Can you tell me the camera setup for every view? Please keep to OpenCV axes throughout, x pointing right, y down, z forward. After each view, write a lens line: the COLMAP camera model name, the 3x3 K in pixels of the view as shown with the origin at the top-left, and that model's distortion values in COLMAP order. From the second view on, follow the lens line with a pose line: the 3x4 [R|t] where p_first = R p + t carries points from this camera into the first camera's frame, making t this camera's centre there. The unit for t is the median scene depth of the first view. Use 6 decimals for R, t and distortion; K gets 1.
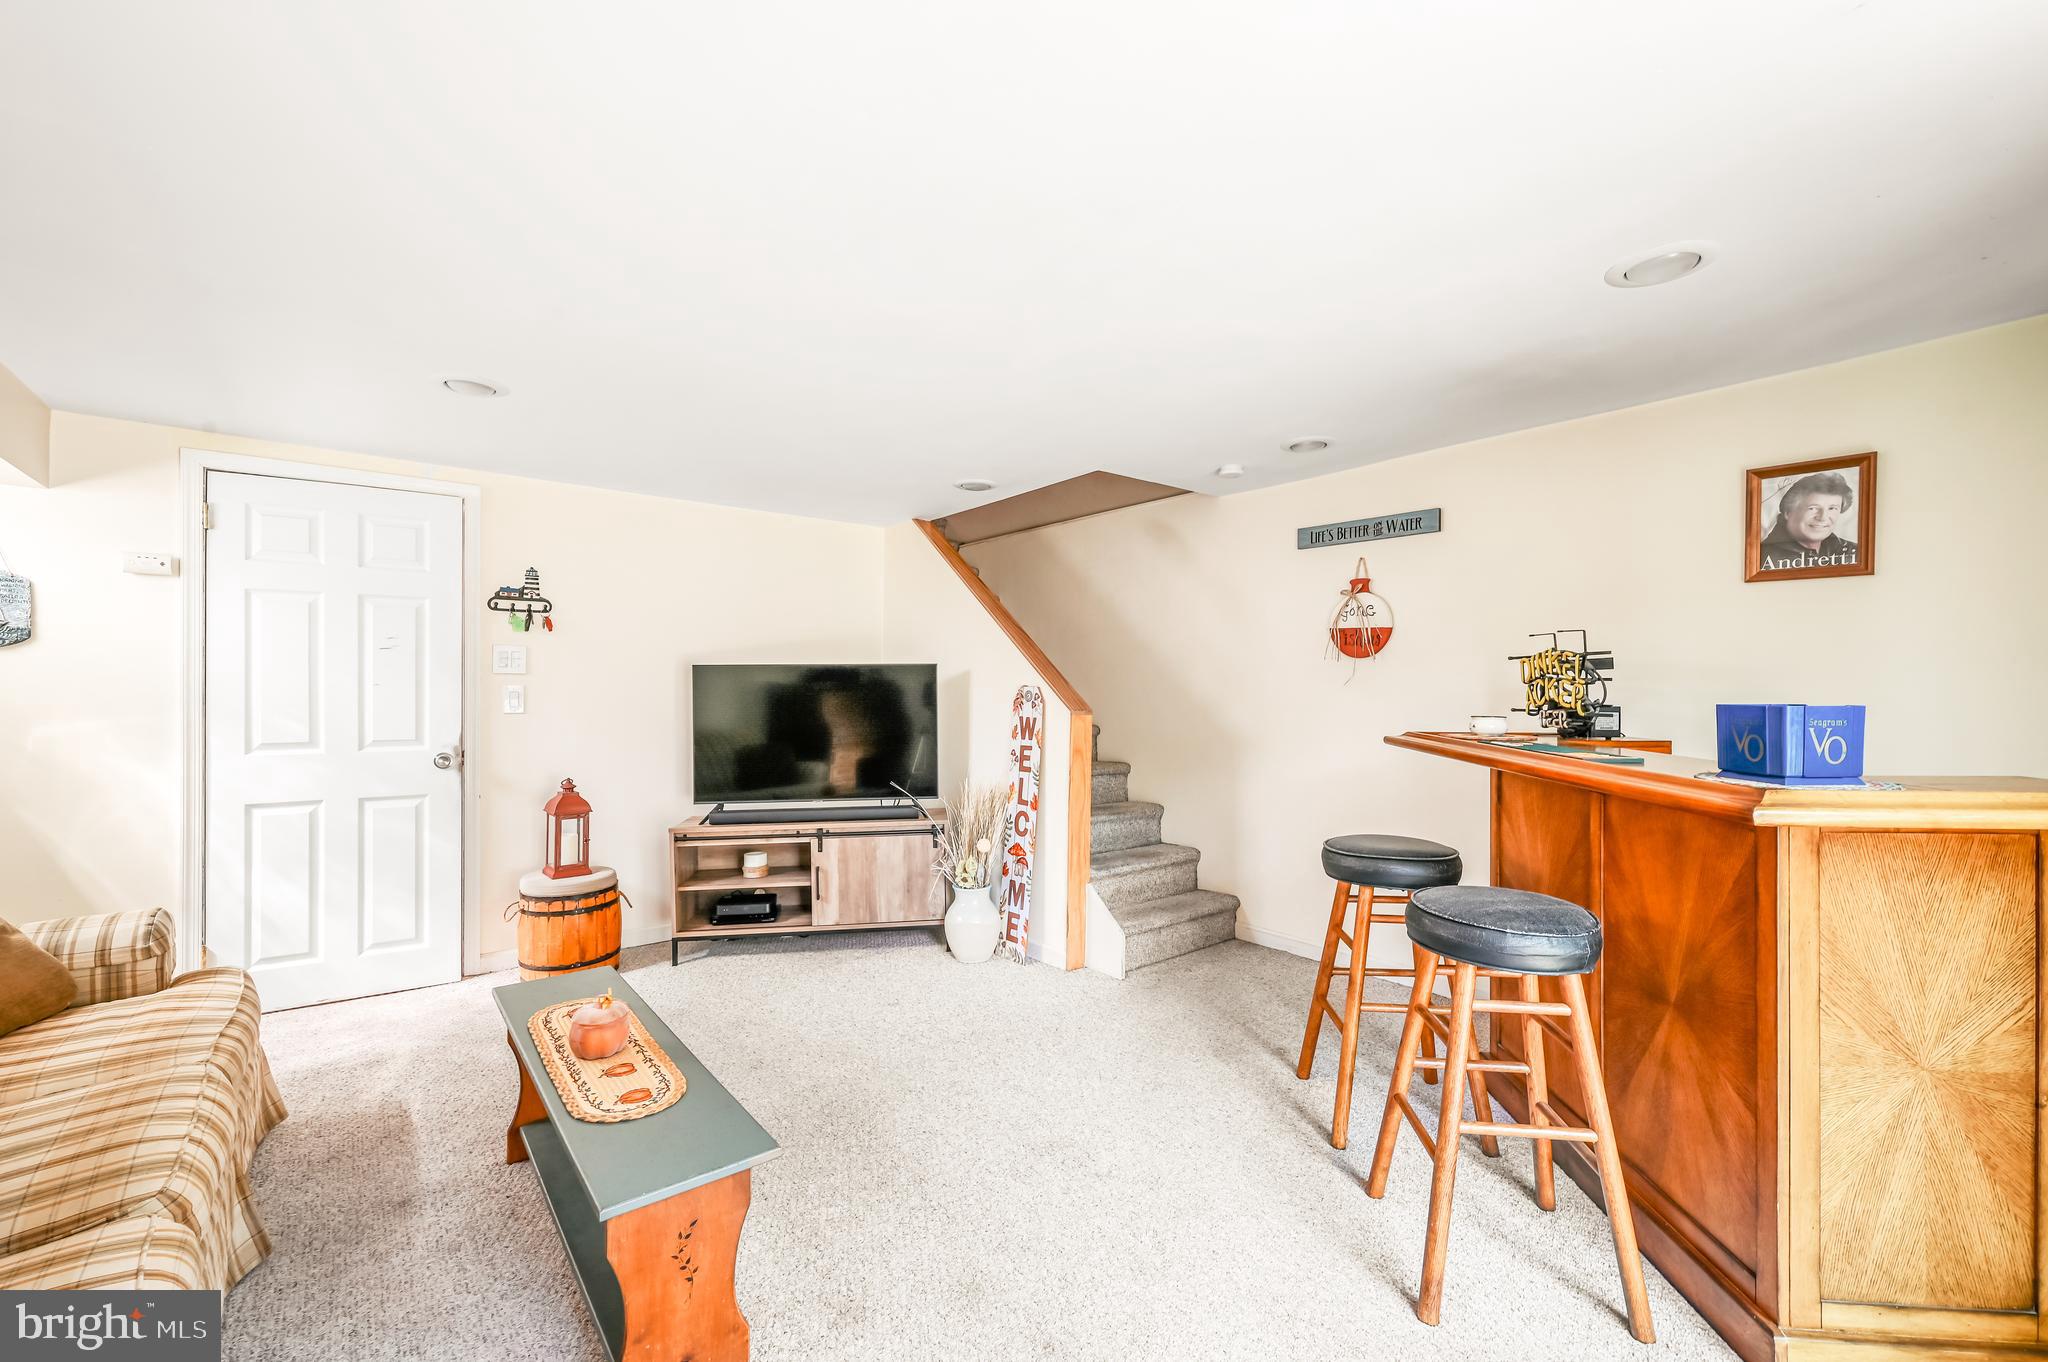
lens RADIAL K [[835.9, 0, 1033.7], [0, 835.9, 689.1], [0, 0, 1]] dist [-0.000219, -0.000040]
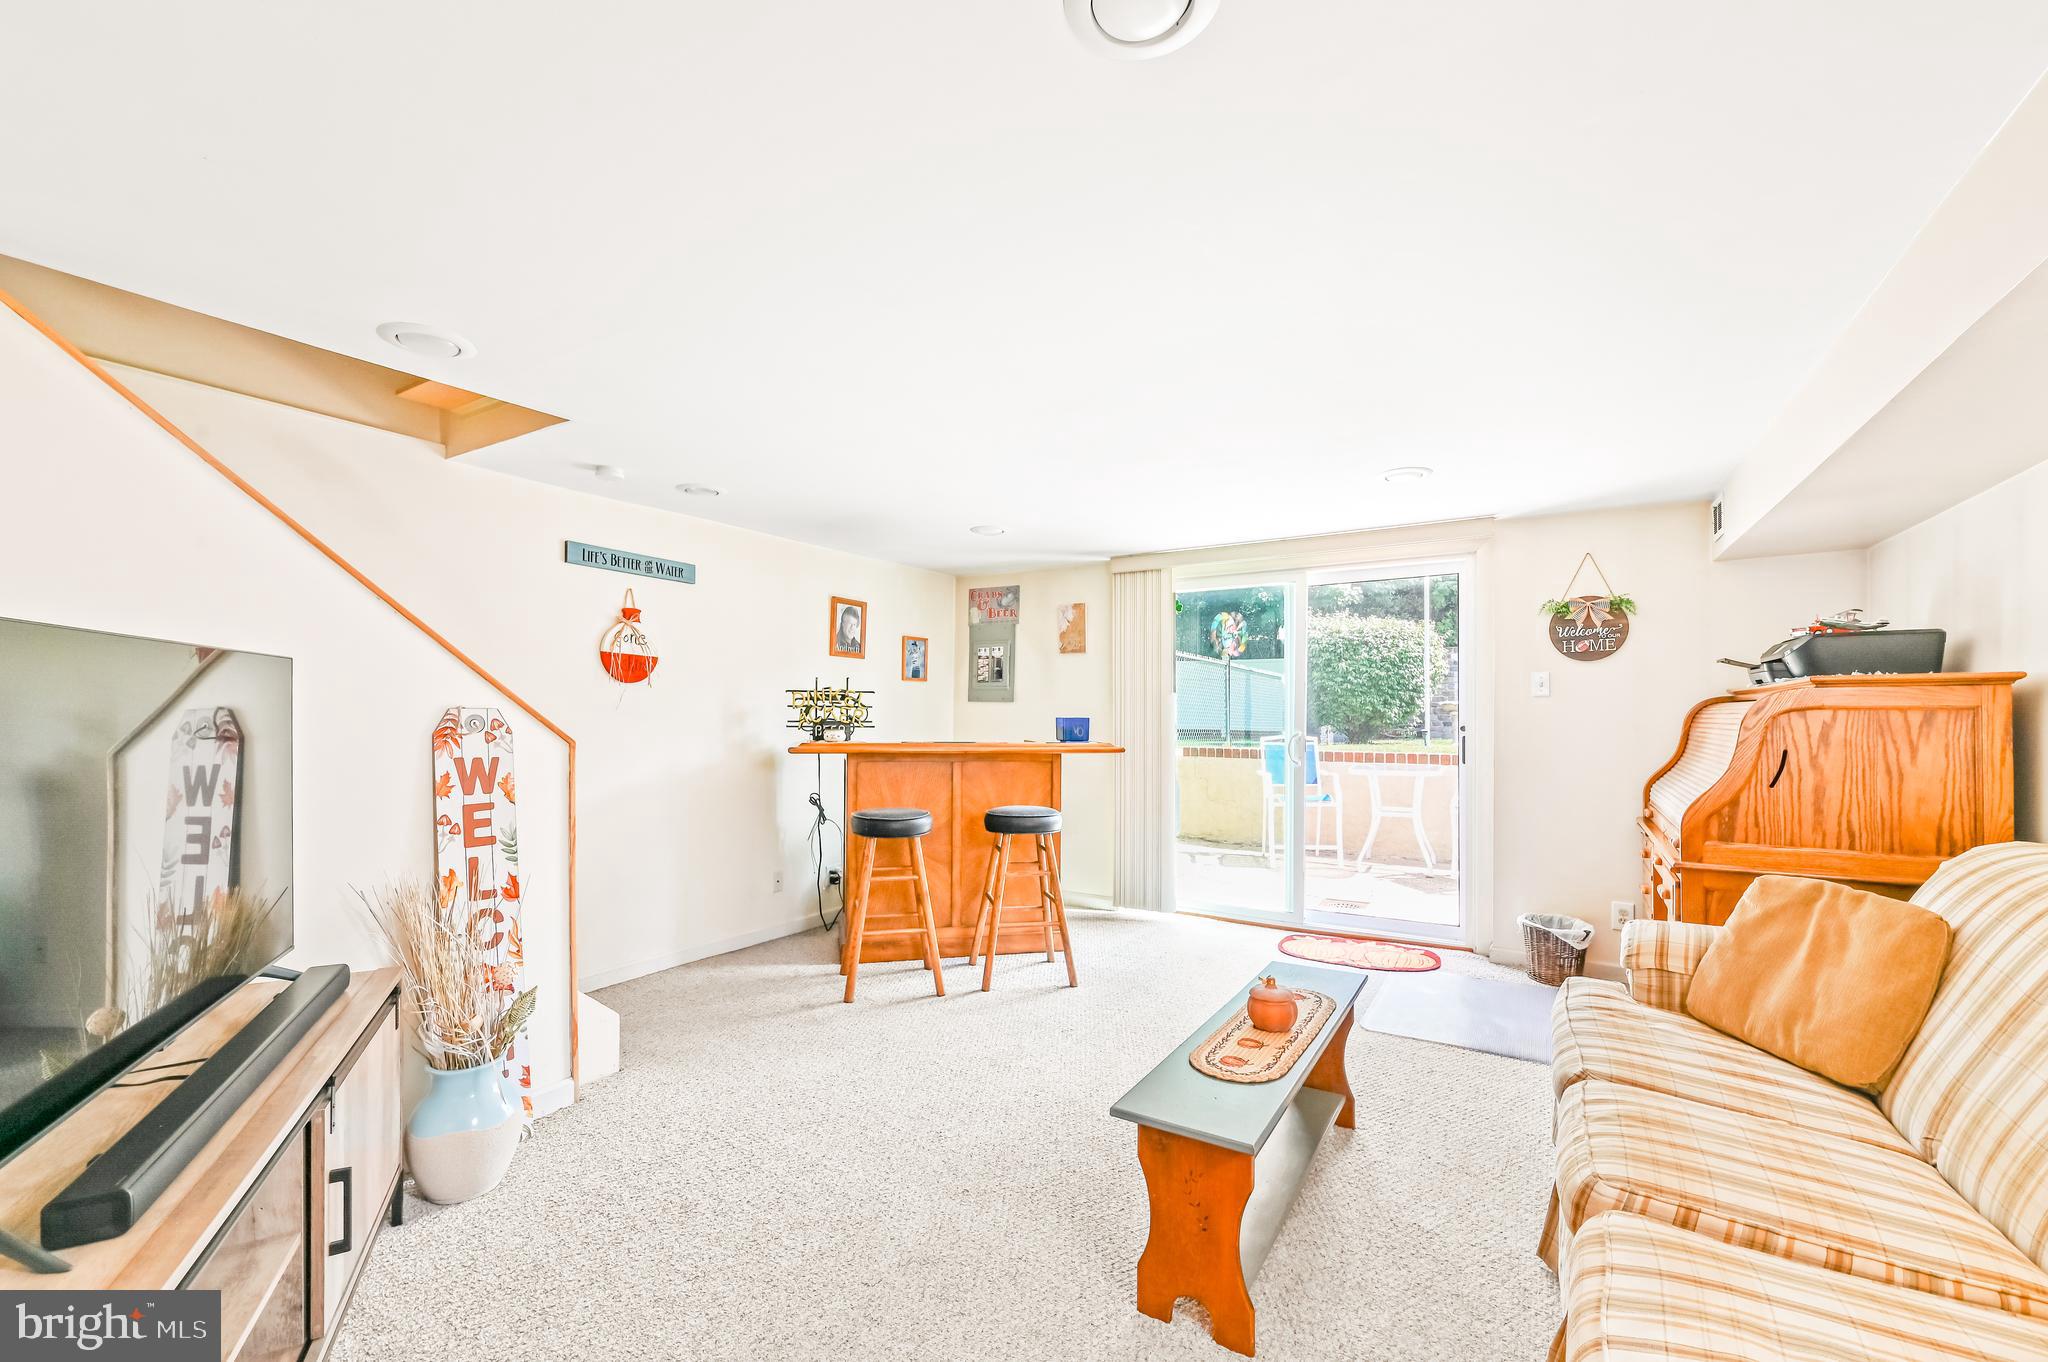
lens RADIAL K [[835.9, 0, 1031.2], [0, 835.9, 697.3], [0, 0, 1]] dist [-0.000219, -0.000040]
pose [[-0.327850, 0.015720, 0.944599, -0.741221], [-0.000415, 0.999859, -0.016784, -0.001240], [-0.944730, -0.005895, -0.327797, 0.826479]]
